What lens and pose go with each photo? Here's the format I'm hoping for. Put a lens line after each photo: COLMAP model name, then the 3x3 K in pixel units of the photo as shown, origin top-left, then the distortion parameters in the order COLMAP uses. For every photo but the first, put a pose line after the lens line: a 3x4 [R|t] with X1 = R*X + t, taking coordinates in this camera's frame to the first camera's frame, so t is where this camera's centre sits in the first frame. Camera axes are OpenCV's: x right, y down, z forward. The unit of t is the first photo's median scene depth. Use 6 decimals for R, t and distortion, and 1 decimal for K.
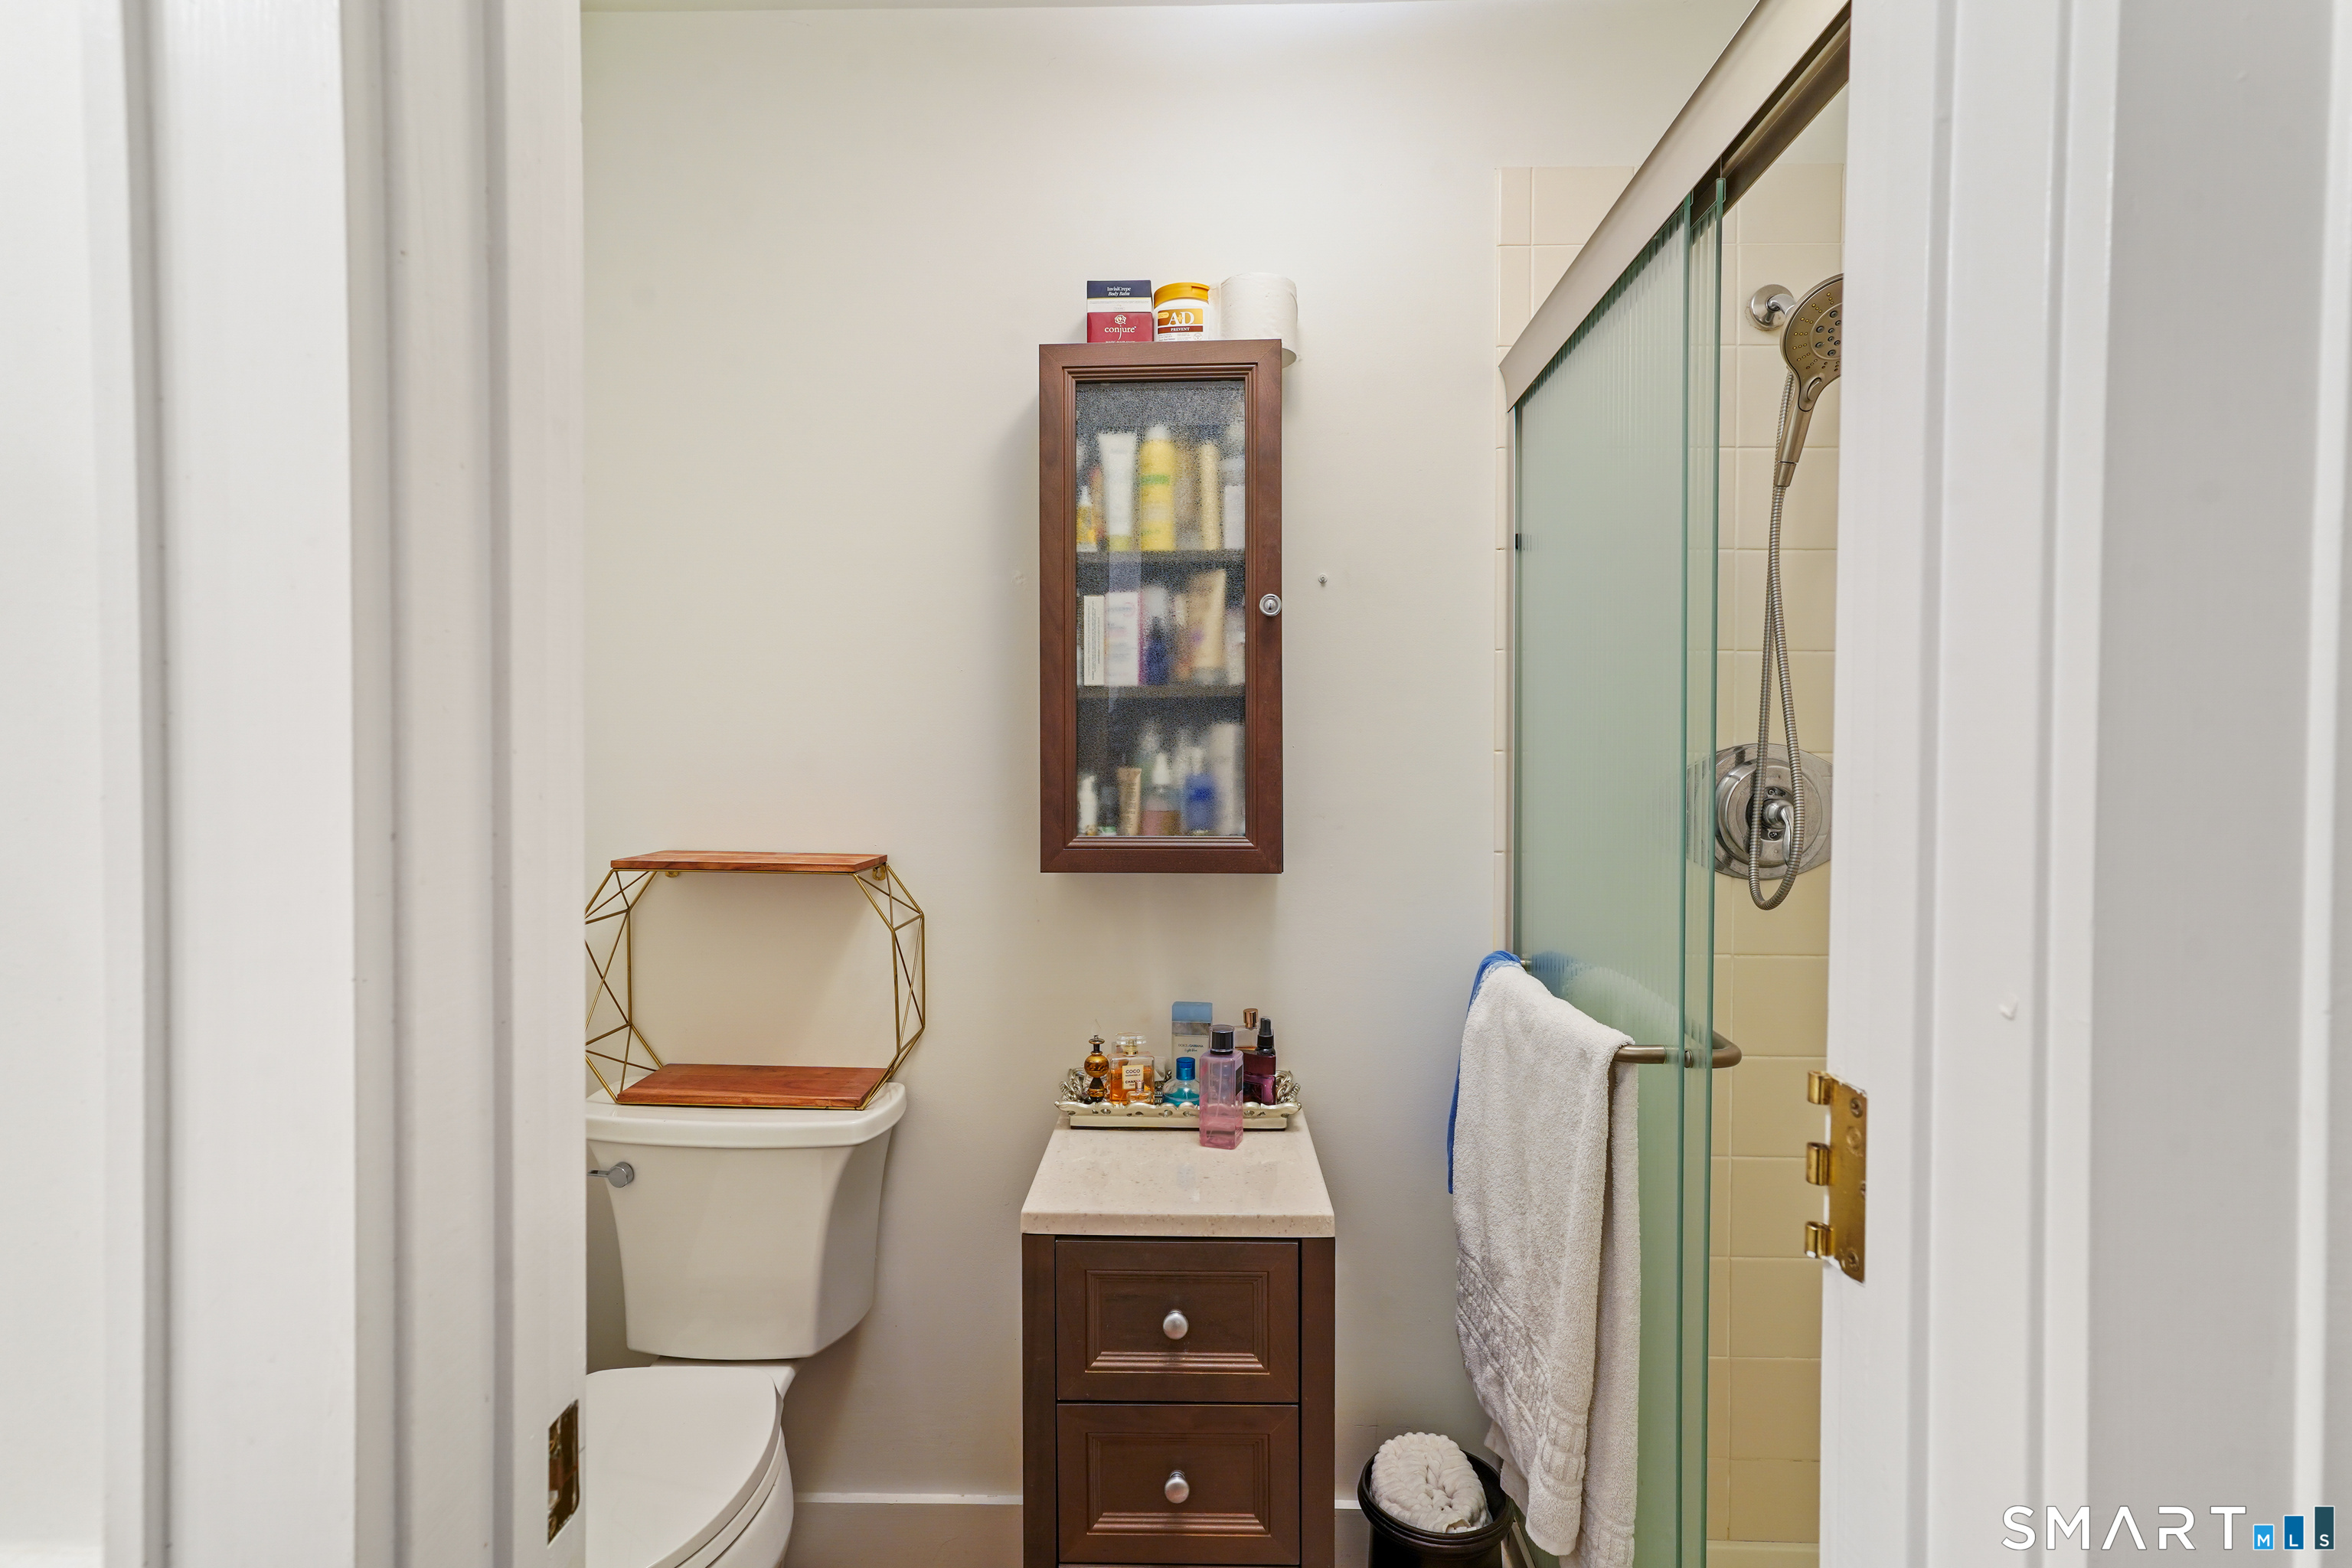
lens RADIAL K [[1152.3, 0, 1177.0], [0, 1152.3, 765.2], [0, 0, 1]] dist [0.001648, 0.000979]
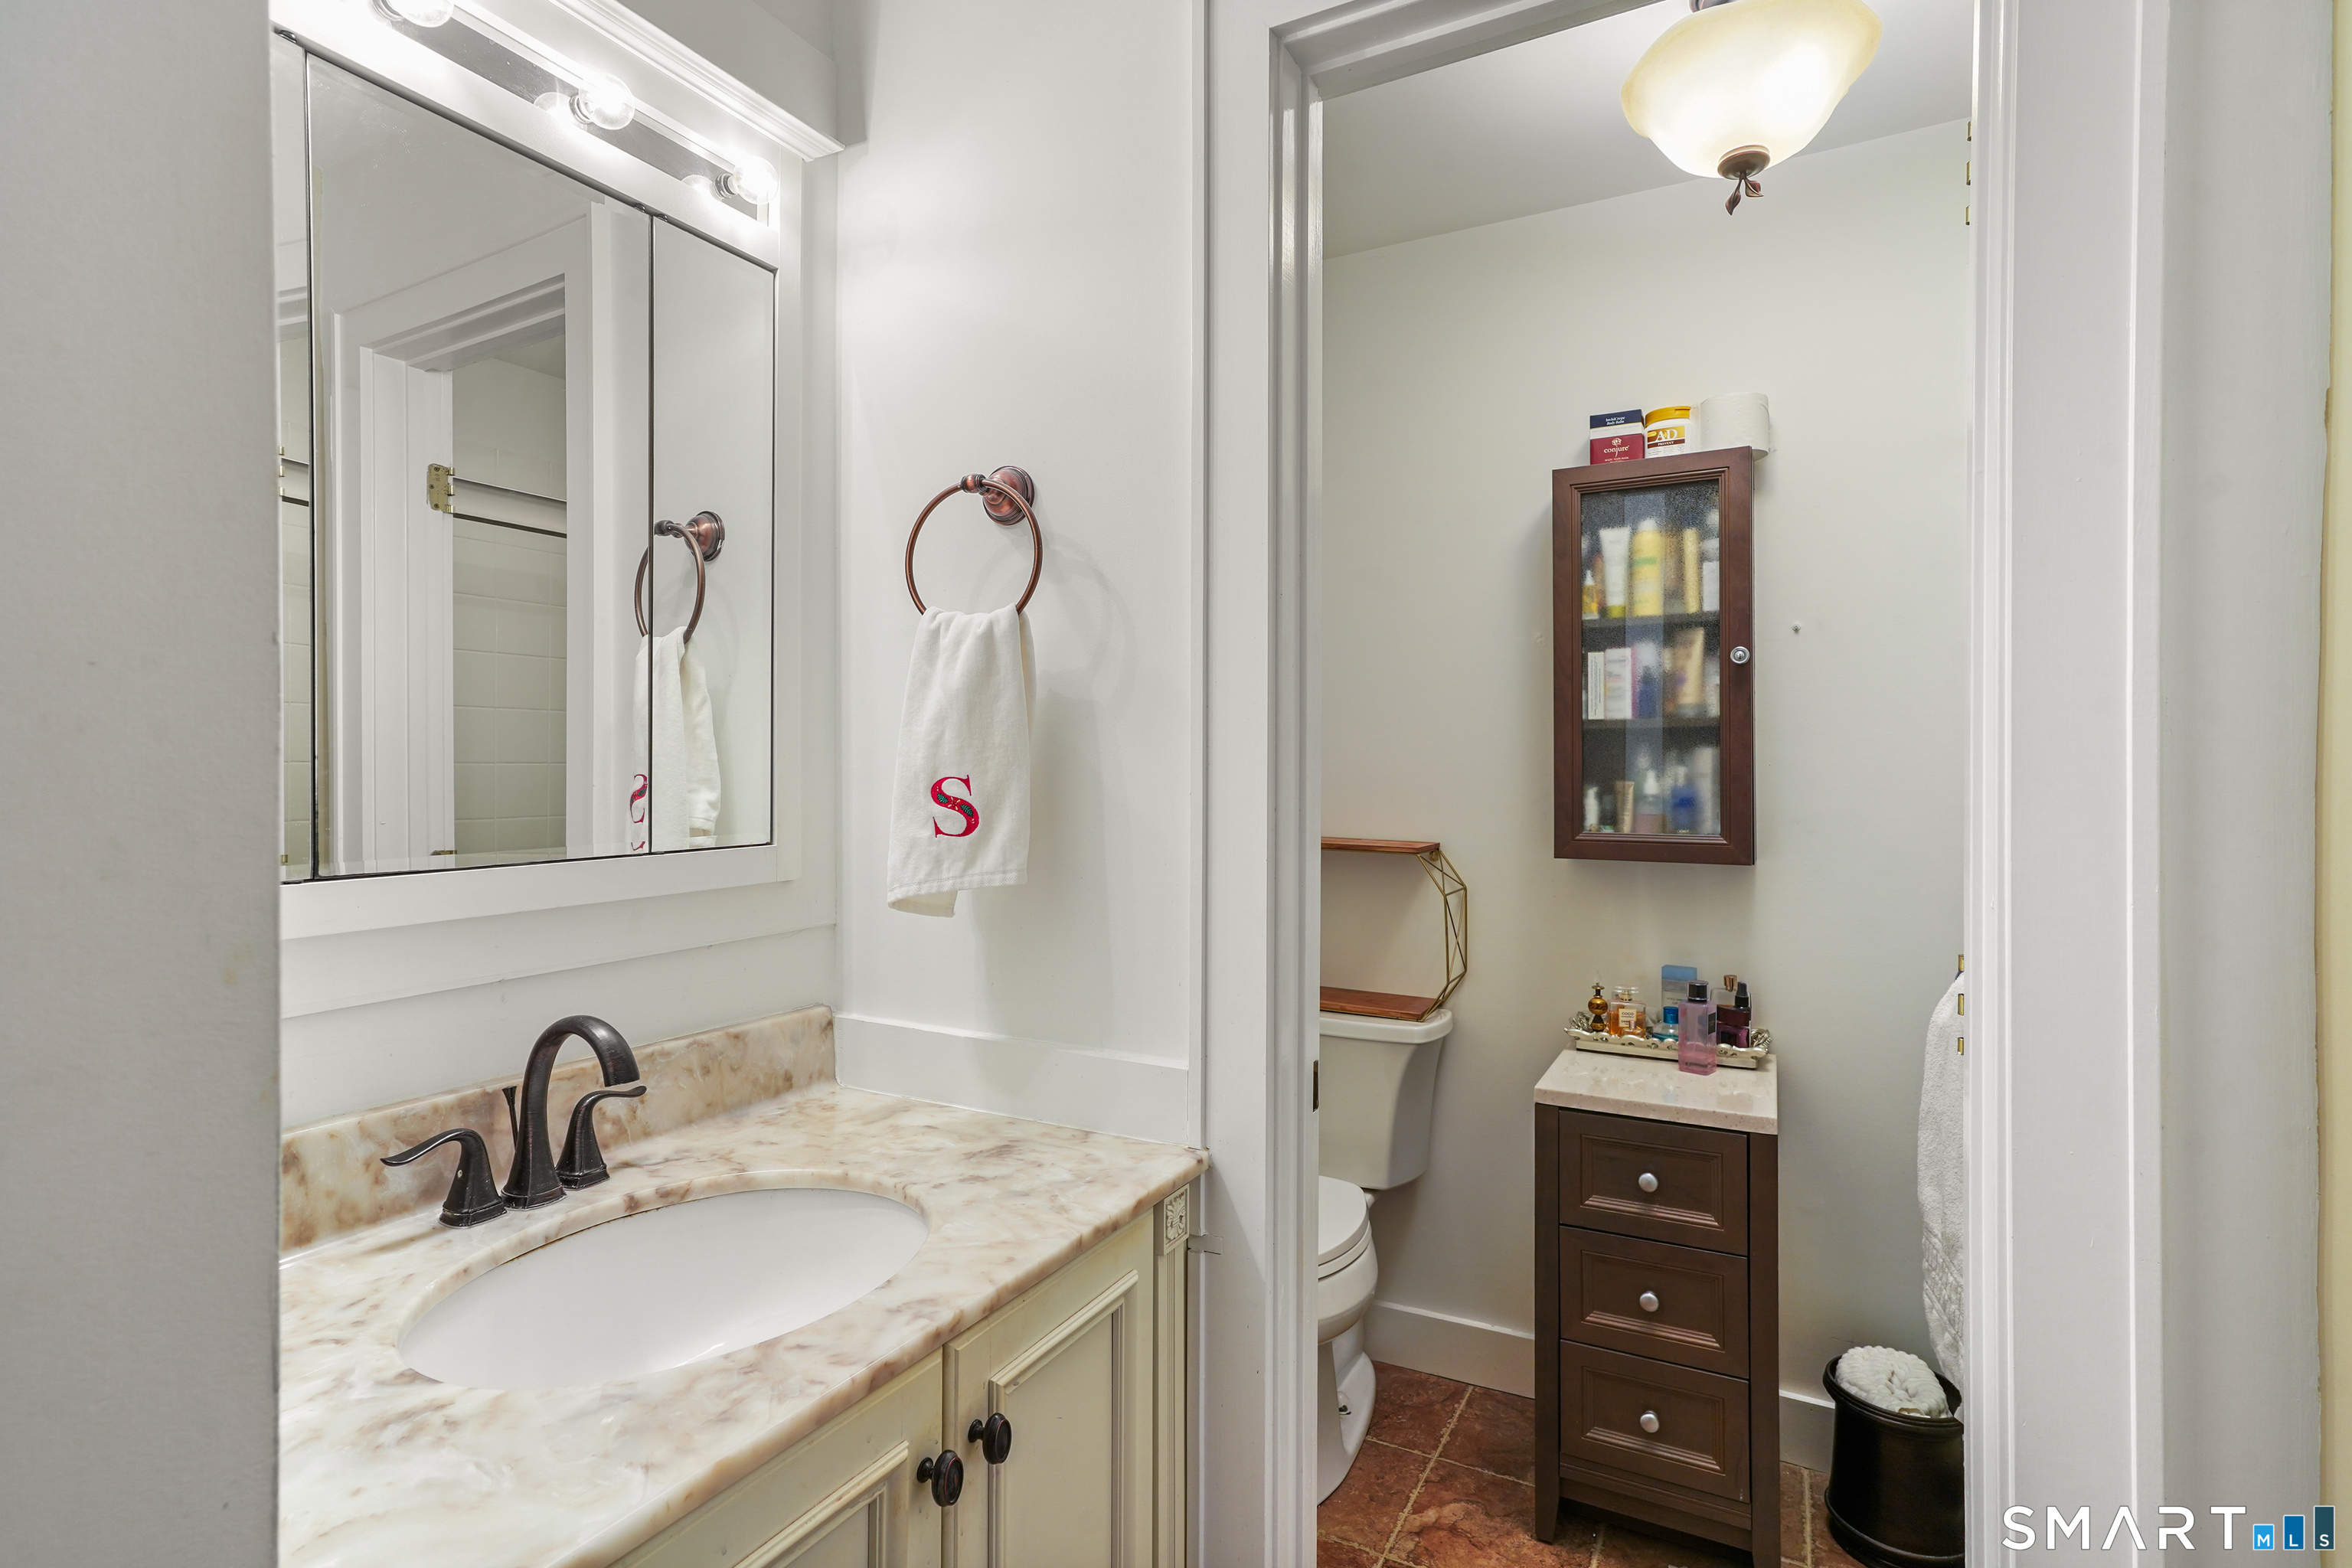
lens RADIAL K [[1172.9, 0, 1130.3], [0, 1172.9, 755.5], [0, 0, 1]] dist [-0.059777, 0.043449]
pose [[0.881538, -0.001744, -0.472110, 0.086895], [-0.005607, 0.999884, -0.014163, -0.005144], [0.472080, 0.015132, 0.881426, -0.434101]]
